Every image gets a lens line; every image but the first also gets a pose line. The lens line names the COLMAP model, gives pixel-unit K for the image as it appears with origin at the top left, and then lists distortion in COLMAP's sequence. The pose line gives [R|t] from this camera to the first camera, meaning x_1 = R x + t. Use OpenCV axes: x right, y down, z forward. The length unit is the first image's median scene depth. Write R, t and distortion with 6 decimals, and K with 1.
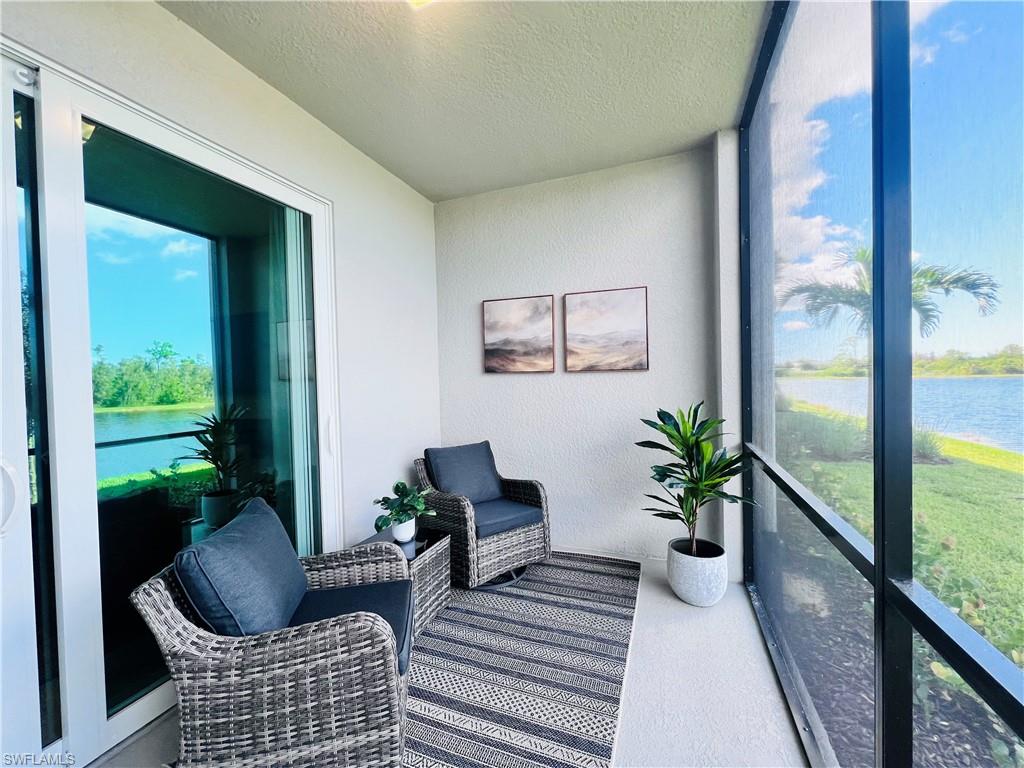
lens RADIAL K [[410.2, 0, 513.4], [0, 410.2, 381.1], [0, 0, 1]] dist [-0.004704, 0.000744]
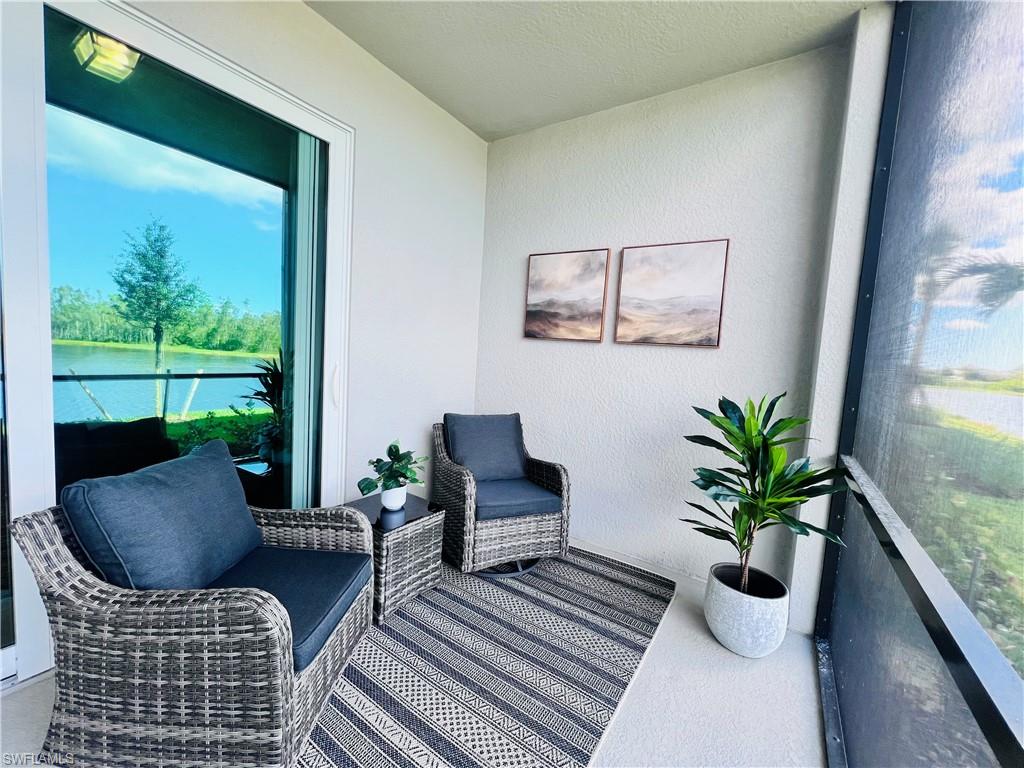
lens RADIAL K [[410.2, 0, 513.8], [0, 410.2, 382.0], [0, 0, 1]] dist [-0.004704, 0.000744]
pose [[0.971522, 0.099917, -0.214855, 0.149894], [-0.086962, 0.993823, 0.068949, 0.023069], [0.220417, -0.048301, 0.974209, 0.176068]]
